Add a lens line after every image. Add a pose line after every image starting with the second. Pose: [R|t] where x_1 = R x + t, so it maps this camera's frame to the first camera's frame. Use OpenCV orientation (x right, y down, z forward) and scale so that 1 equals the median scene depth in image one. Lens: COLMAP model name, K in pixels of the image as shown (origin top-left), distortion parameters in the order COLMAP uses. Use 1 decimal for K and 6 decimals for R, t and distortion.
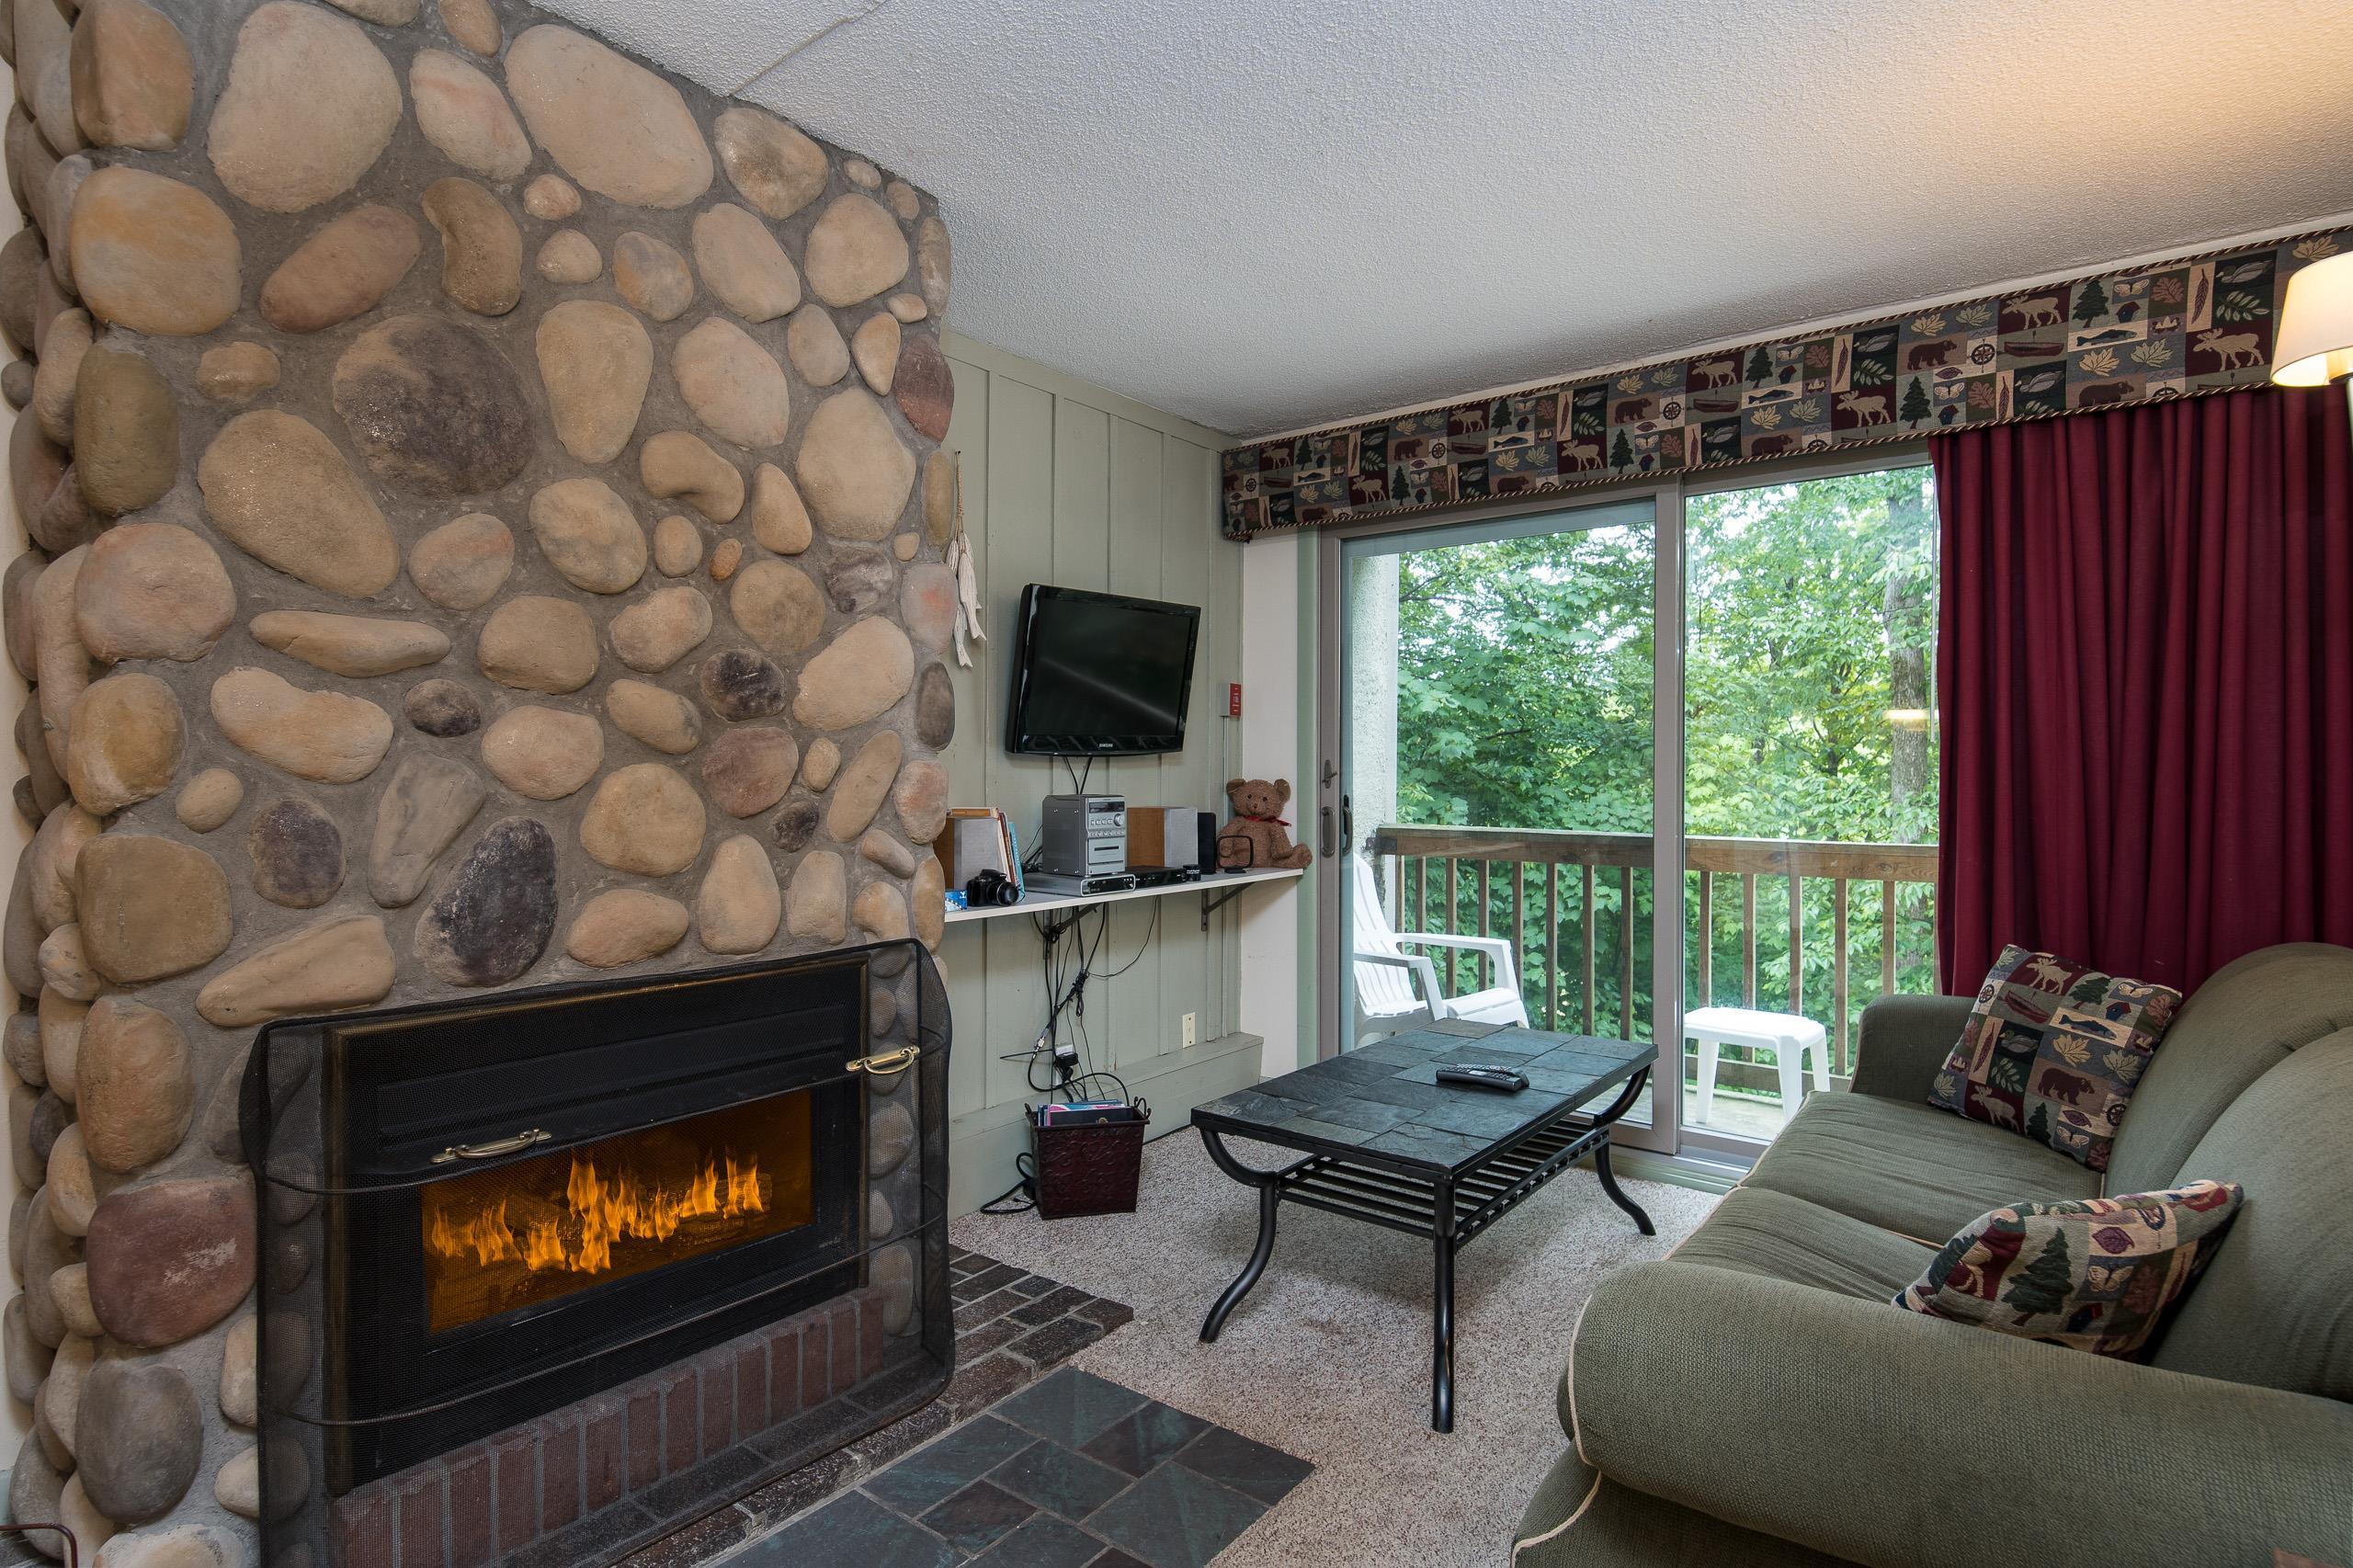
lens RADIAL K [[1215.4, 0, 1176.5], [0, 1215.4, 784.0], [0, 0, 1]] dist [-0.001388, -0.001696]
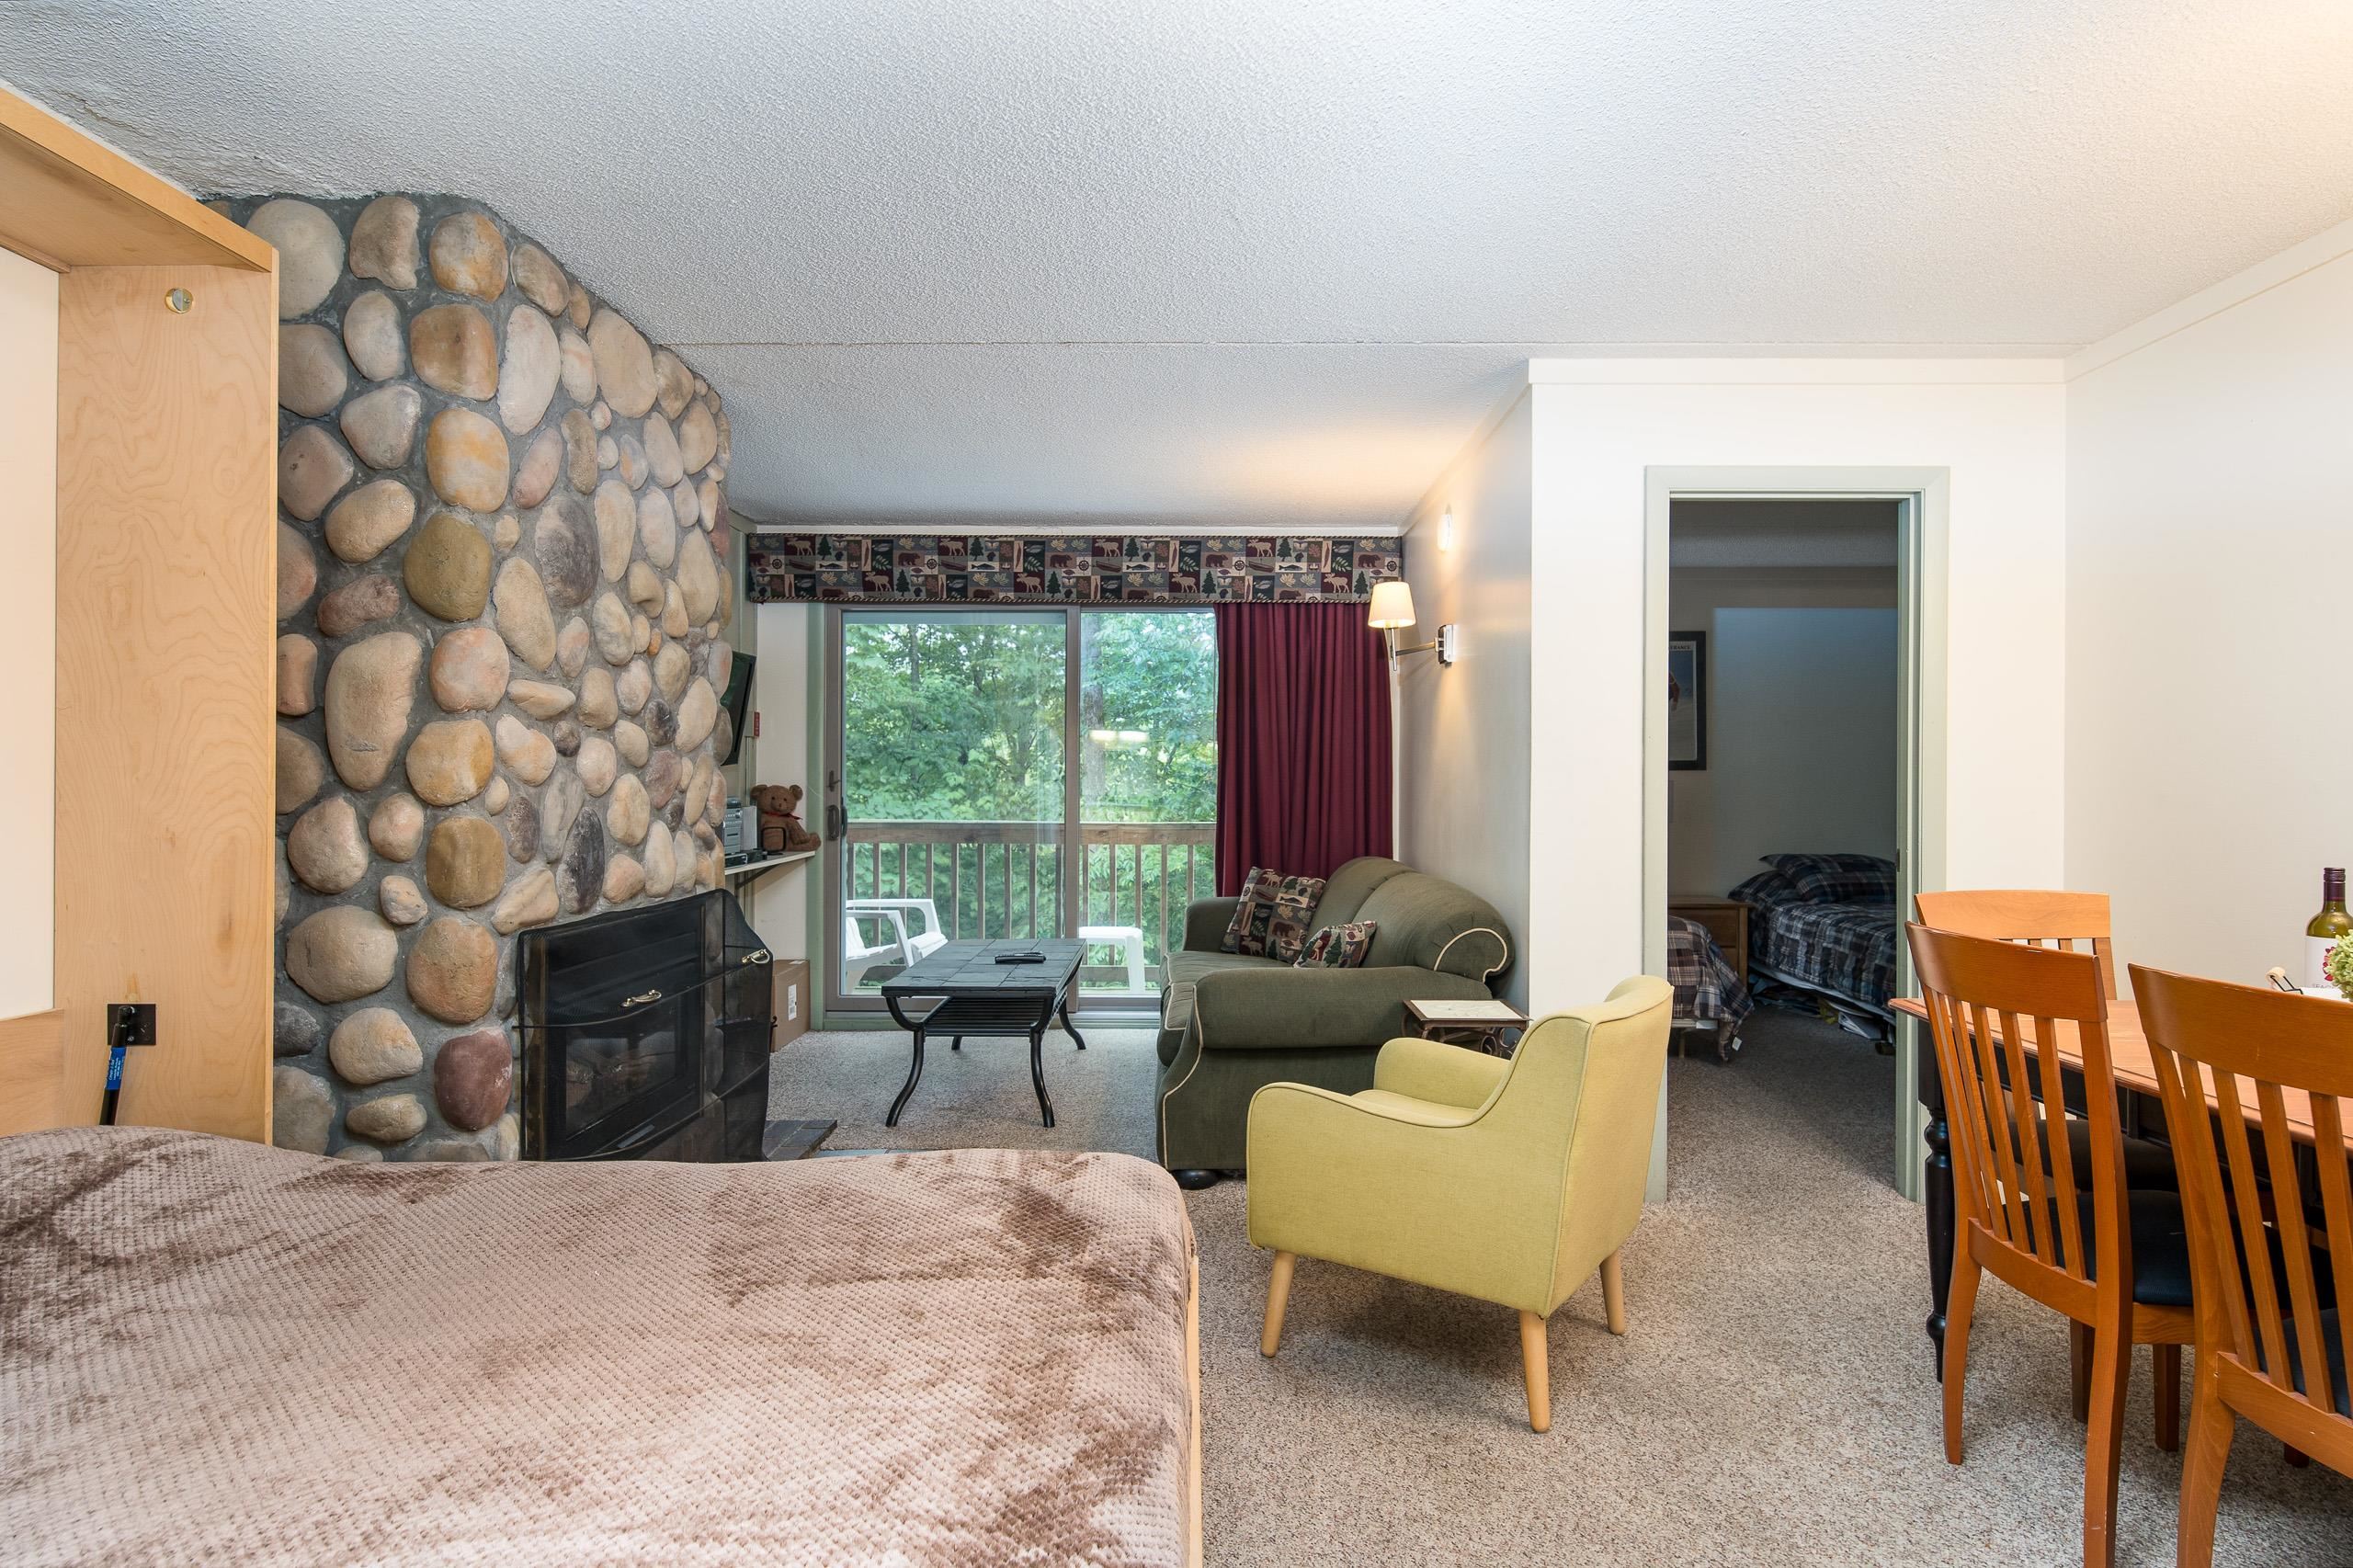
lens RADIAL K [[1183.0, 0, 1174.8], [0, 1183.0, 781.6], [0, 0, 1]] dist [0.002223, -0.001766]
pose [[0.798711, -0.001128, 0.601714, -0.700218], [0.005817, 0.999966, -0.005846, 0.005881], [-0.601687, 0.008169, 0.798690, -0.562326]]
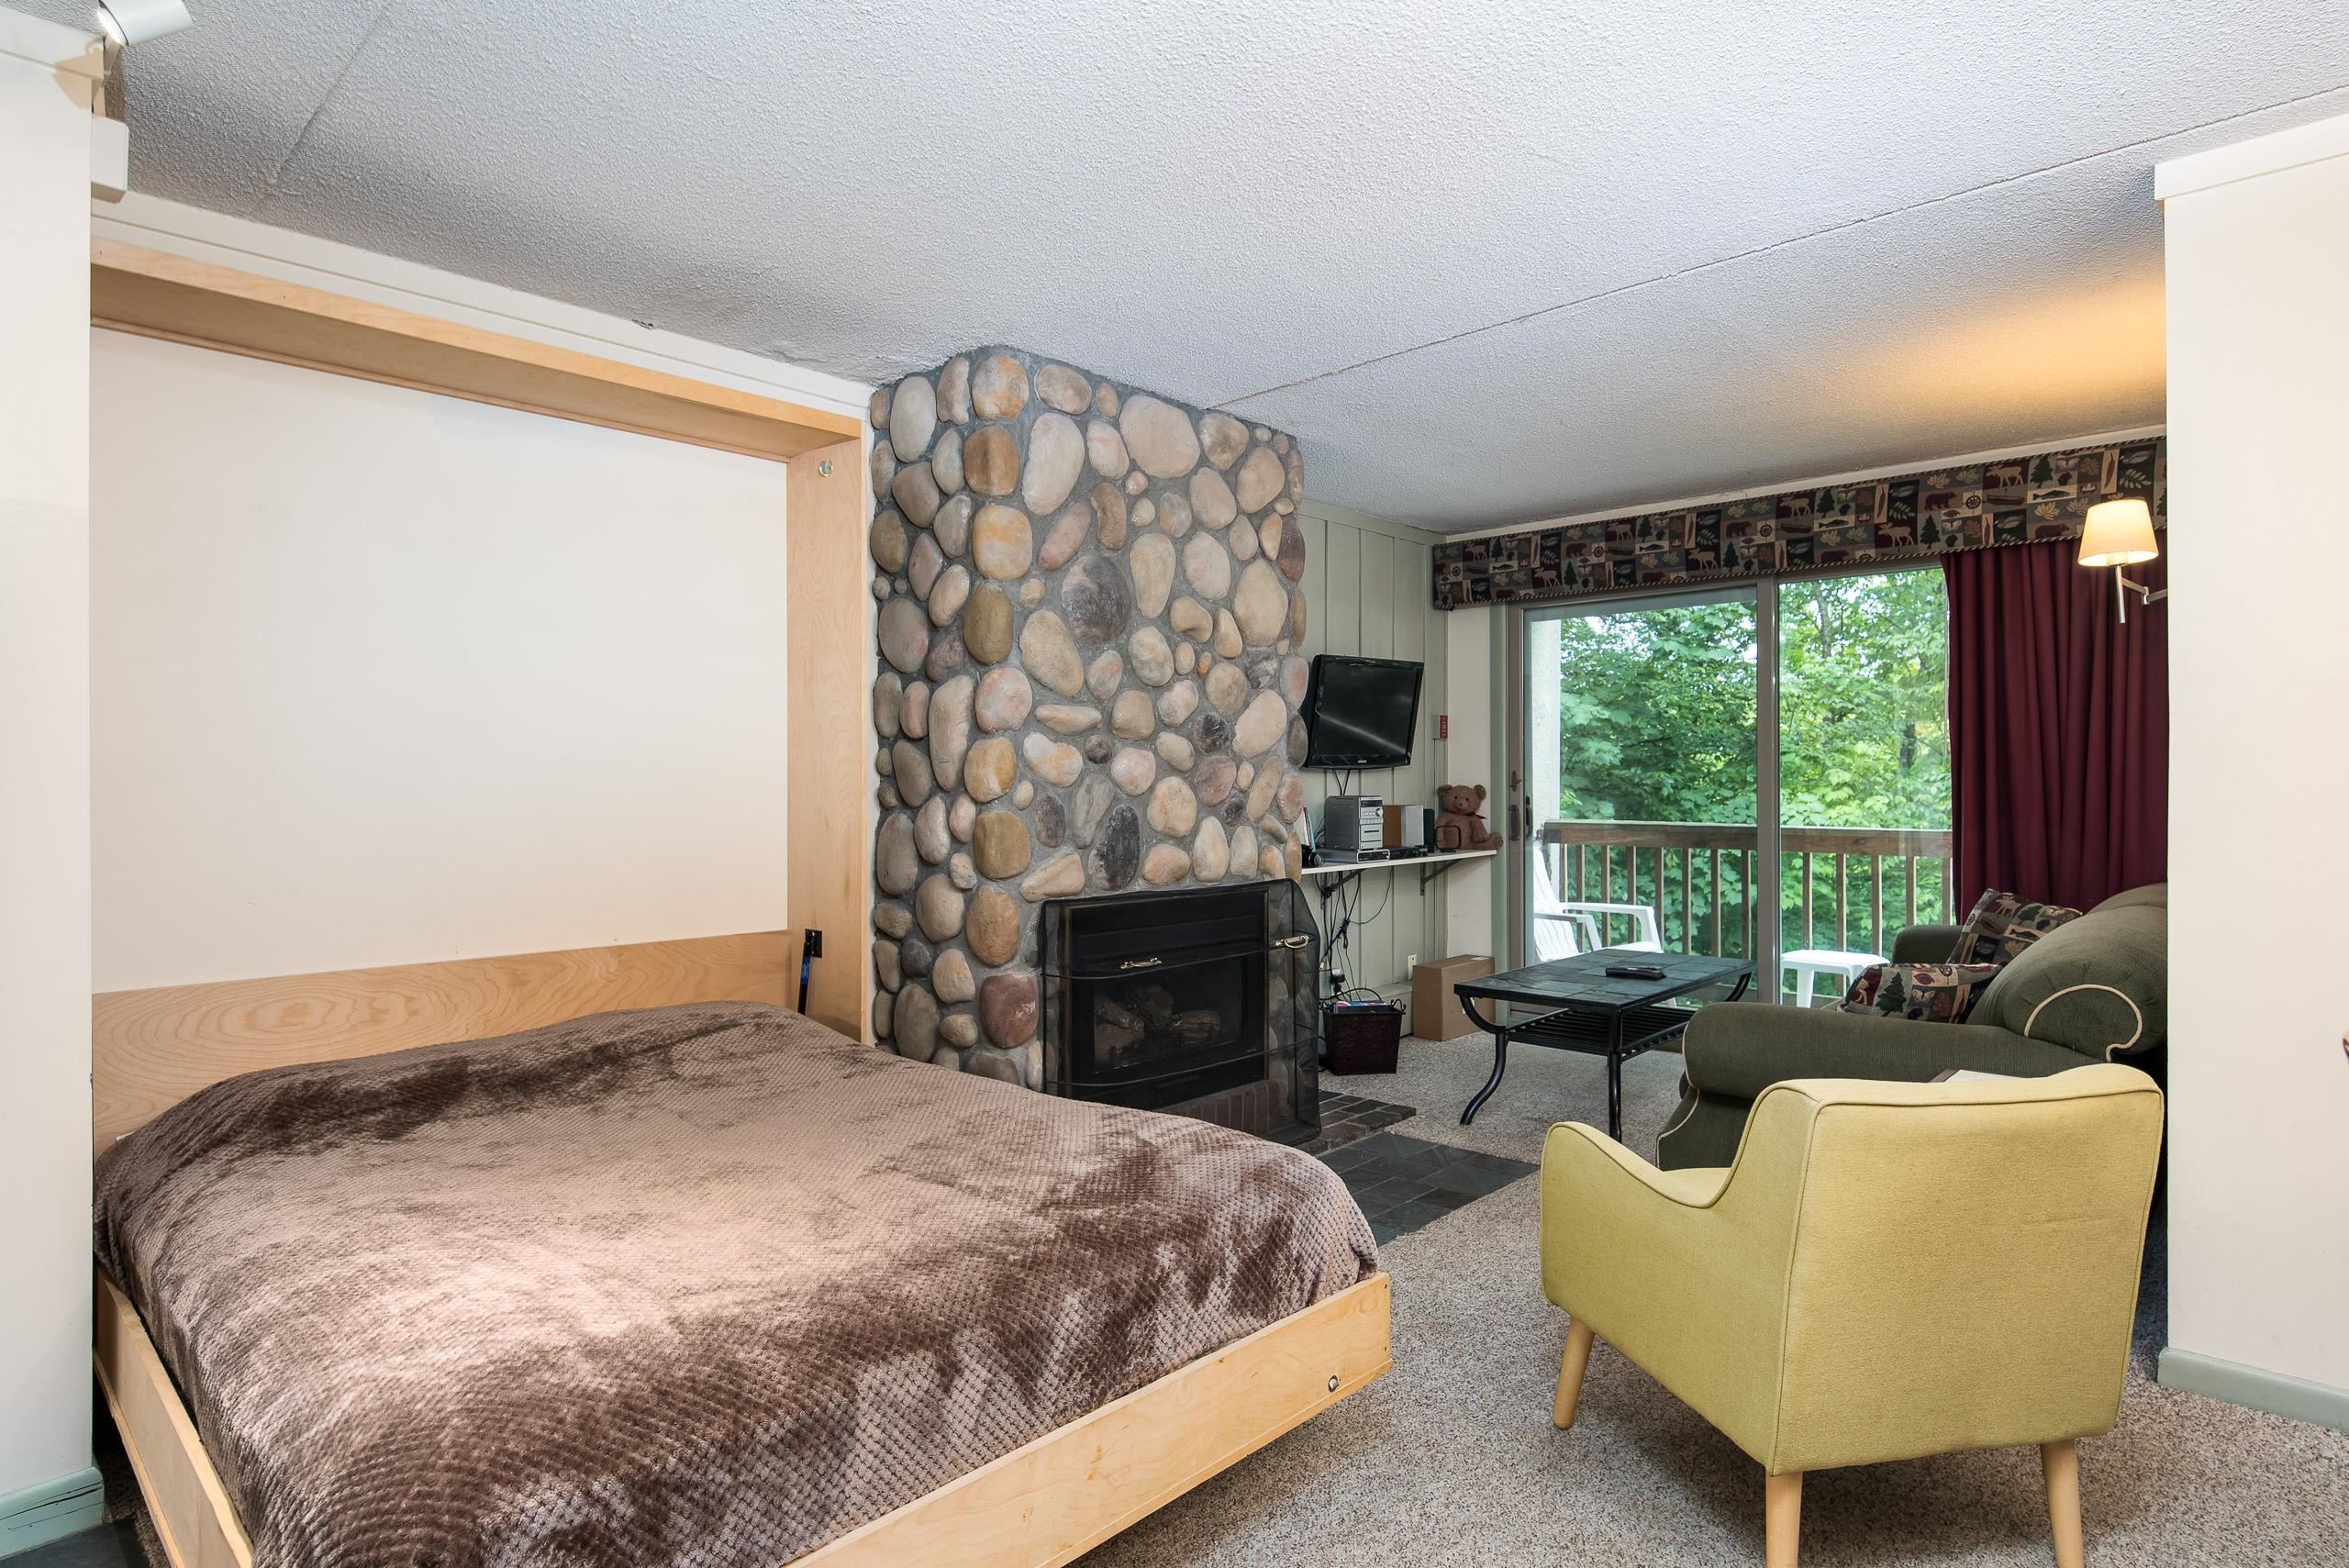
lens RADIAL K [[1216.7, 0, 1204.7], [0, 1216.7, 781.8], [0, 0, 1]] dist [0.001403, 0.000110]
pose [[0.996383, -0.007132, -0.084679, -0.203607], [0.006366, 0.999936, -0.009314, 0.007783], [0.084740, 0.008741, 0.996365, -0.753427]]
